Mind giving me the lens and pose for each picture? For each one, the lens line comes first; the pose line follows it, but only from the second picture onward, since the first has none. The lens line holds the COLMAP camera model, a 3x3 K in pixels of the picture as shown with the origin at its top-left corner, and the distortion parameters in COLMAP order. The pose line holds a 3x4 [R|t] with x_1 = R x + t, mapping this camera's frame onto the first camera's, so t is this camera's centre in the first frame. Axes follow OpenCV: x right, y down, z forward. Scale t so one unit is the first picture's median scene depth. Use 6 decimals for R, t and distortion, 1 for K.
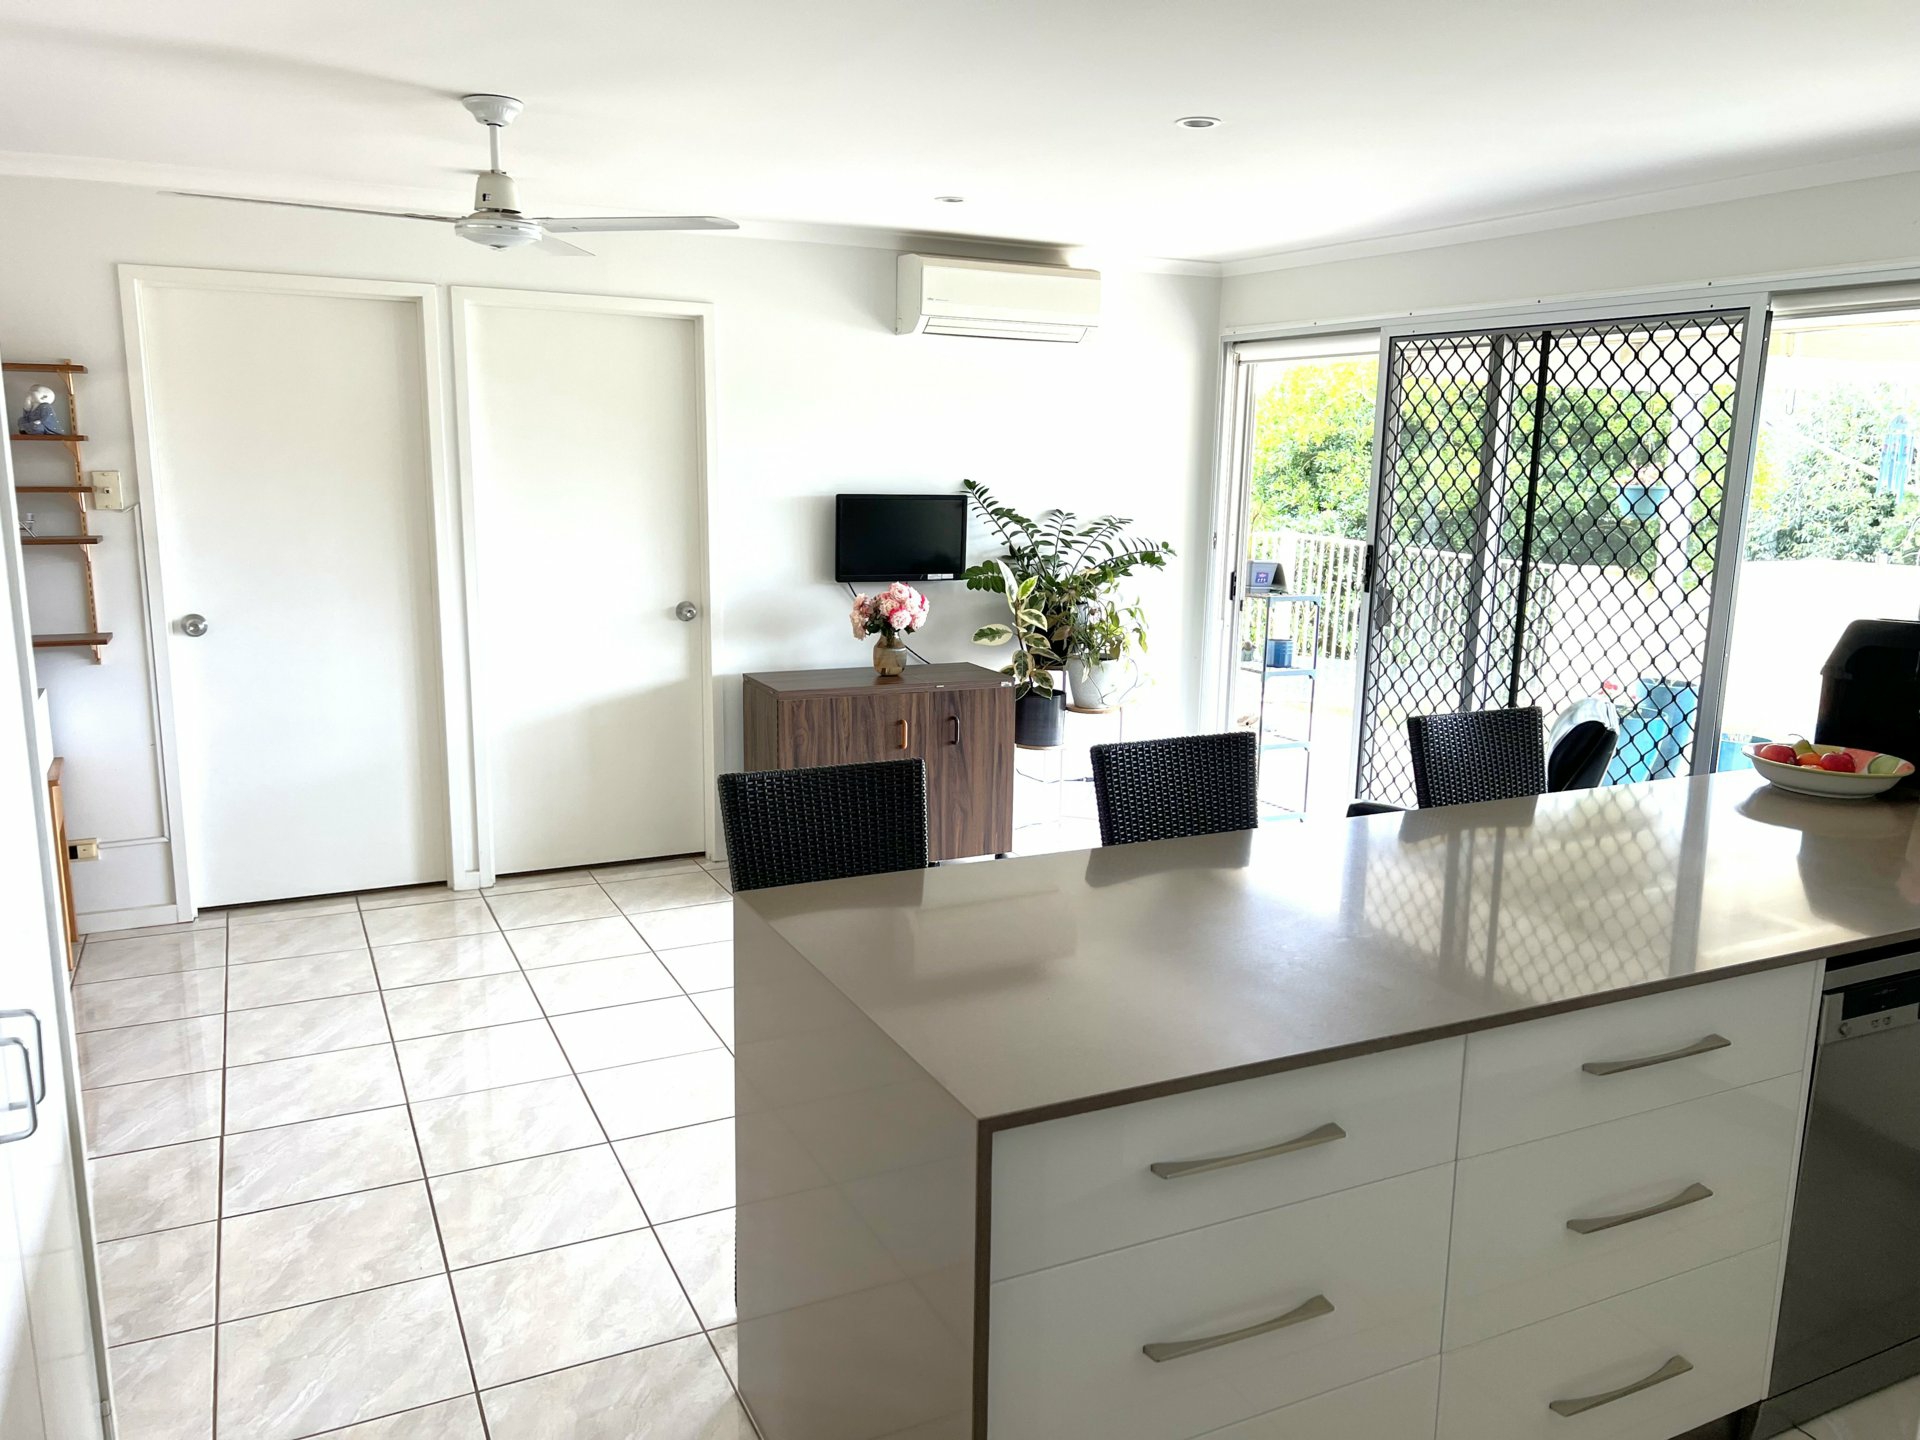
lens RADIAL K [[1419.4, 0, 960.0], [0, 1419.4, 720.0], [0, 0, 1]] dist [0.103682, -0.112072]
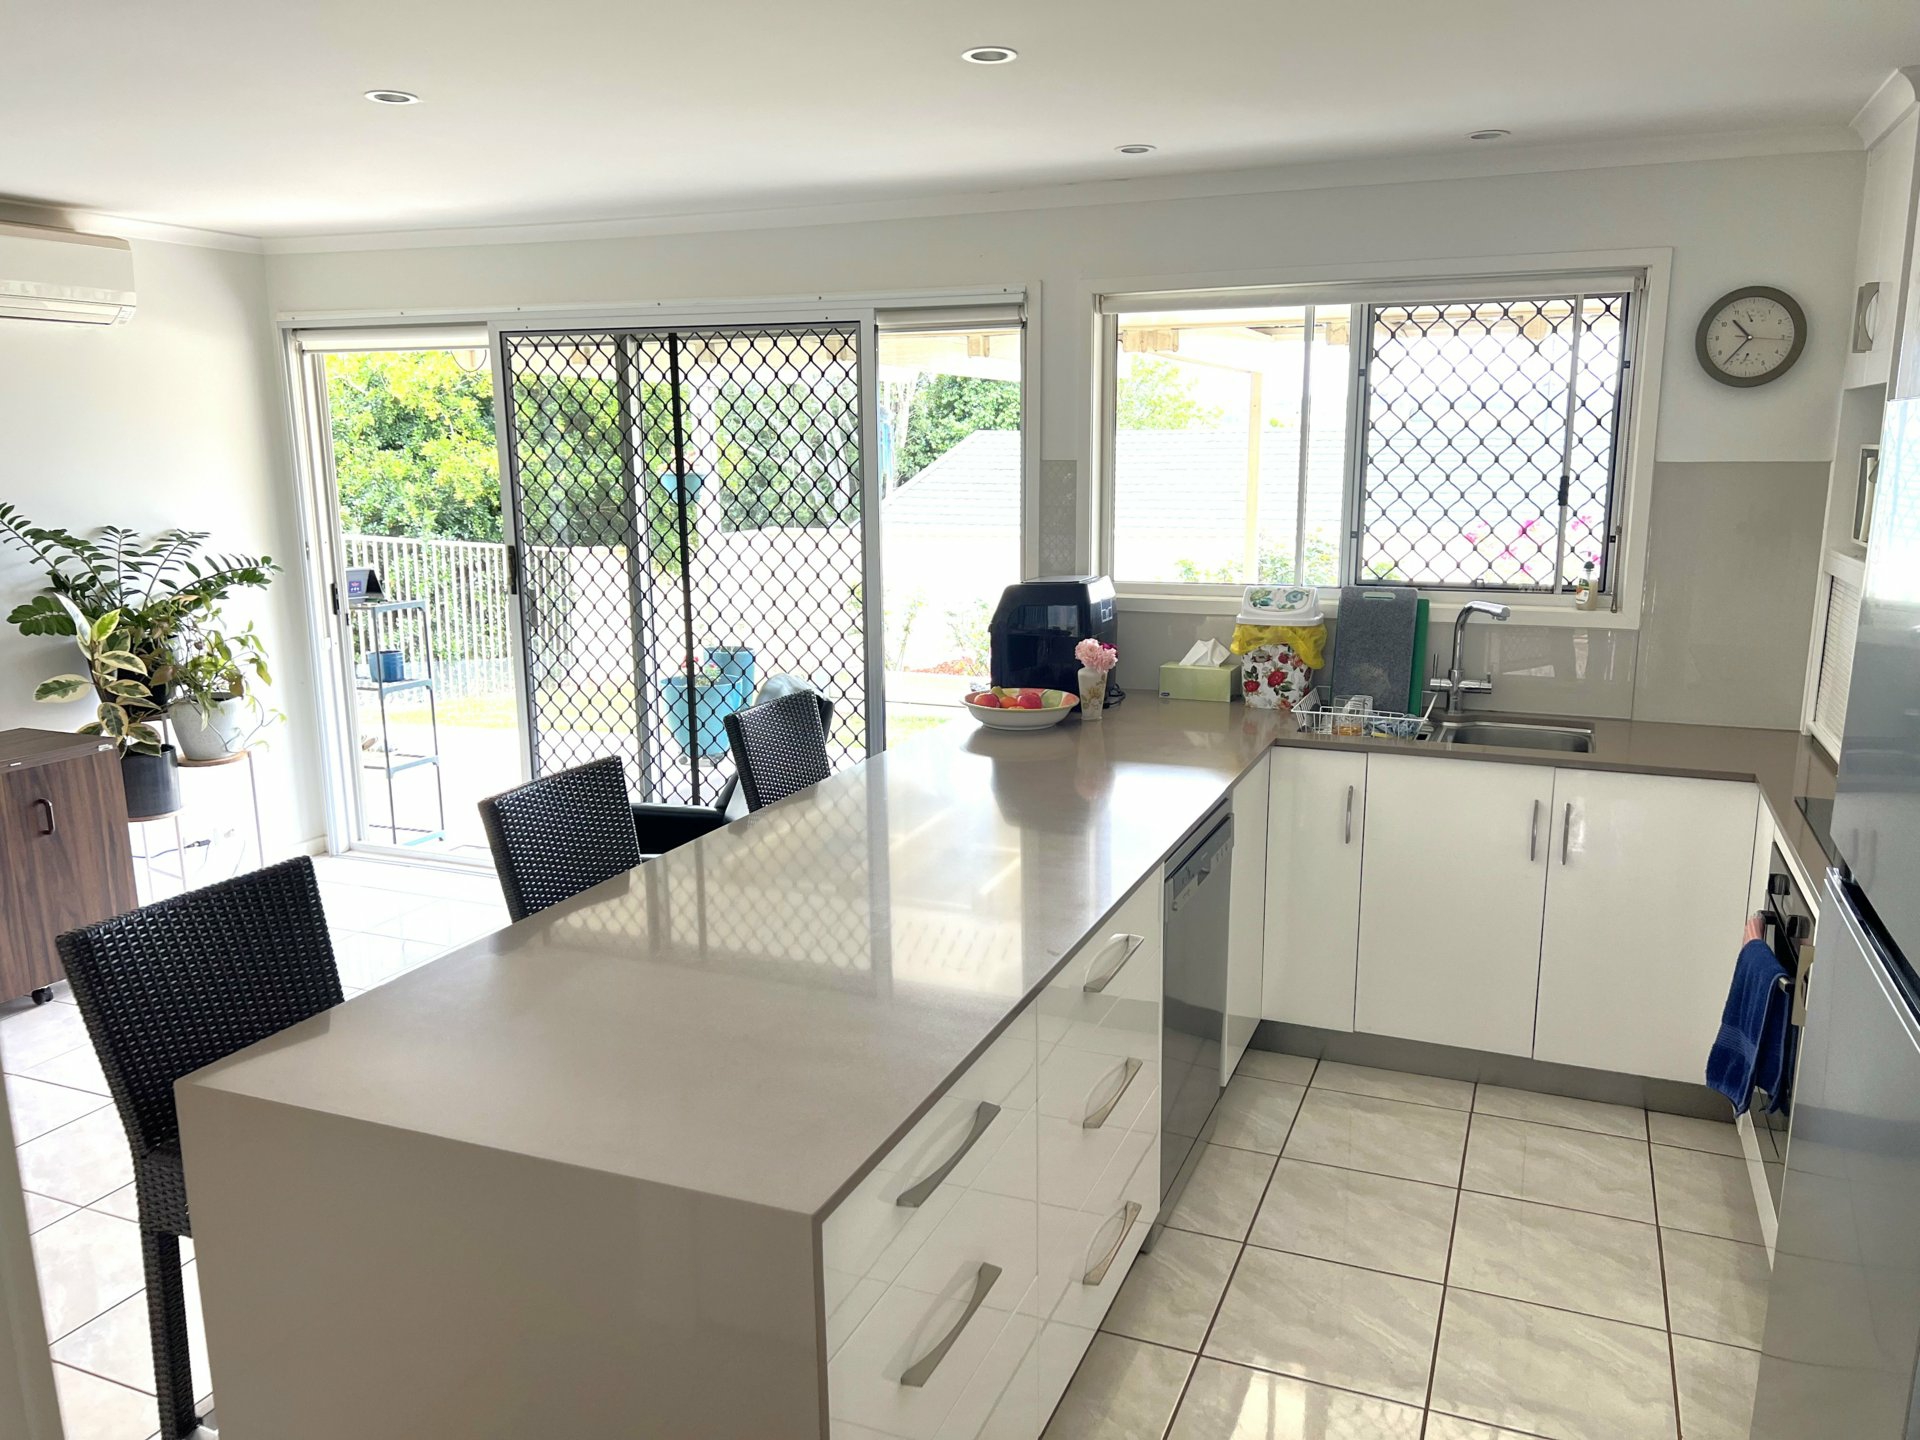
lens RADIAL K [[1442.3, 0, 960.0], [0, 1442.3, 720.0], [0, 0, 1]] dist [-0.000757, 0.003574]
pose [[0.752531, -0.148994, 0.641481, -0.120023], [0.141580, 0.987897, 0.063365, -0.022818], [-0.643158, 0.043137, 0.764517, 0.061812]]
